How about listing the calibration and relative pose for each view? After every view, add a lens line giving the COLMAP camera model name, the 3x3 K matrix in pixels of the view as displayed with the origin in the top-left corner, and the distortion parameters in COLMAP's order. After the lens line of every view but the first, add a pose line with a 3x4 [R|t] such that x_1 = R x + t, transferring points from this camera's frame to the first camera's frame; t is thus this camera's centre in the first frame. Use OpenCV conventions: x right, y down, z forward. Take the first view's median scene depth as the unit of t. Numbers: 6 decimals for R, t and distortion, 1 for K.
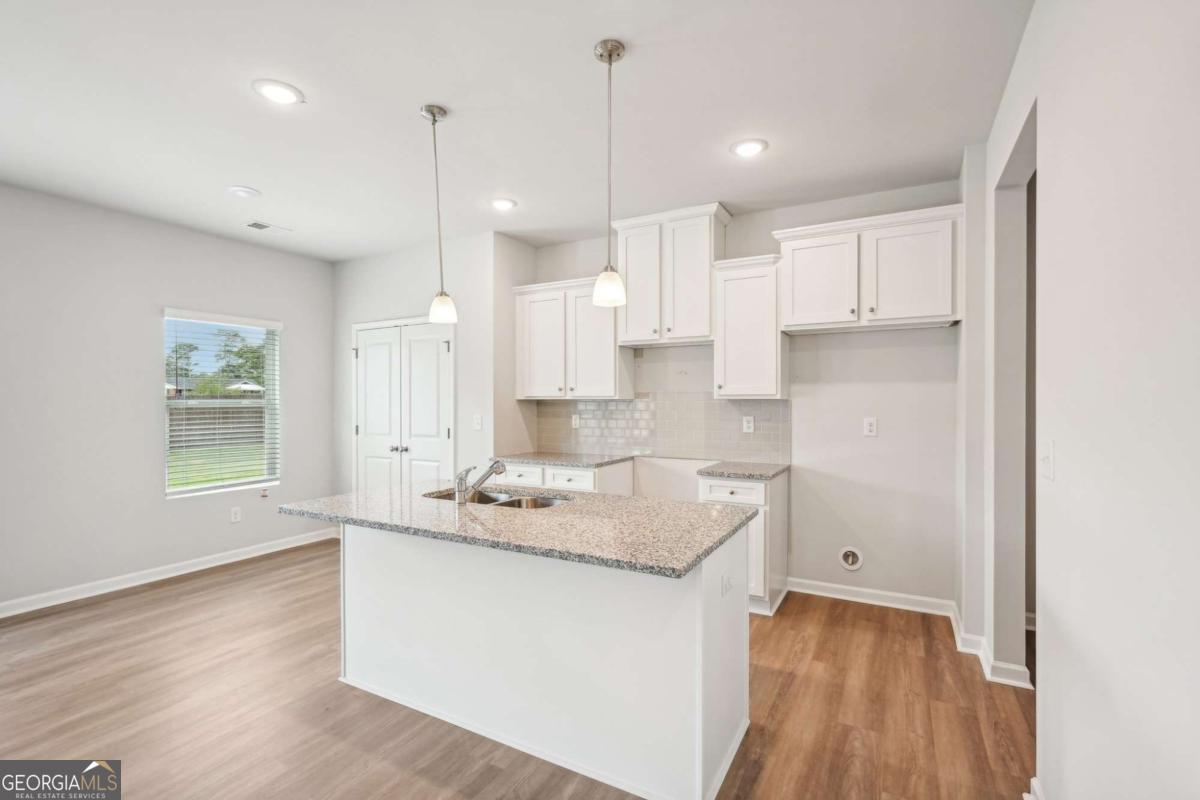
lens RADIAL K [[540.5, 0, 600.0], [0, 540.5, 400.0], [0, 0, 1]] dist [-0.003614, 0.008157]
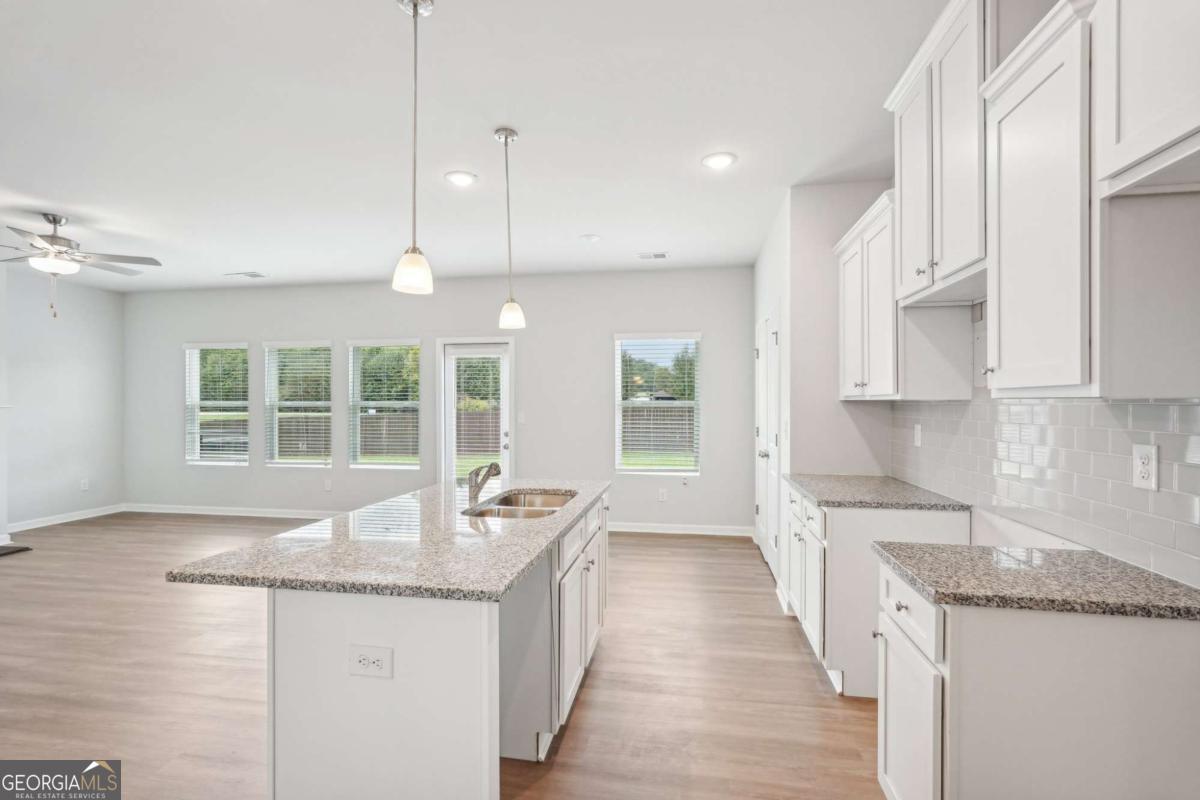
lens RADIAL K [[540.5, 0, 600.0], [0, 540.5, 400.0], [0, 0, 1]] dist [-0.003614, 0.008157]
pose [[0.340990, -0.001832, -0.940065, 0.444581], [-0.000472, 0.999998, -0.002120, 0.000290], [0.940067, 0.001166, 0.340988, 0.469223]]
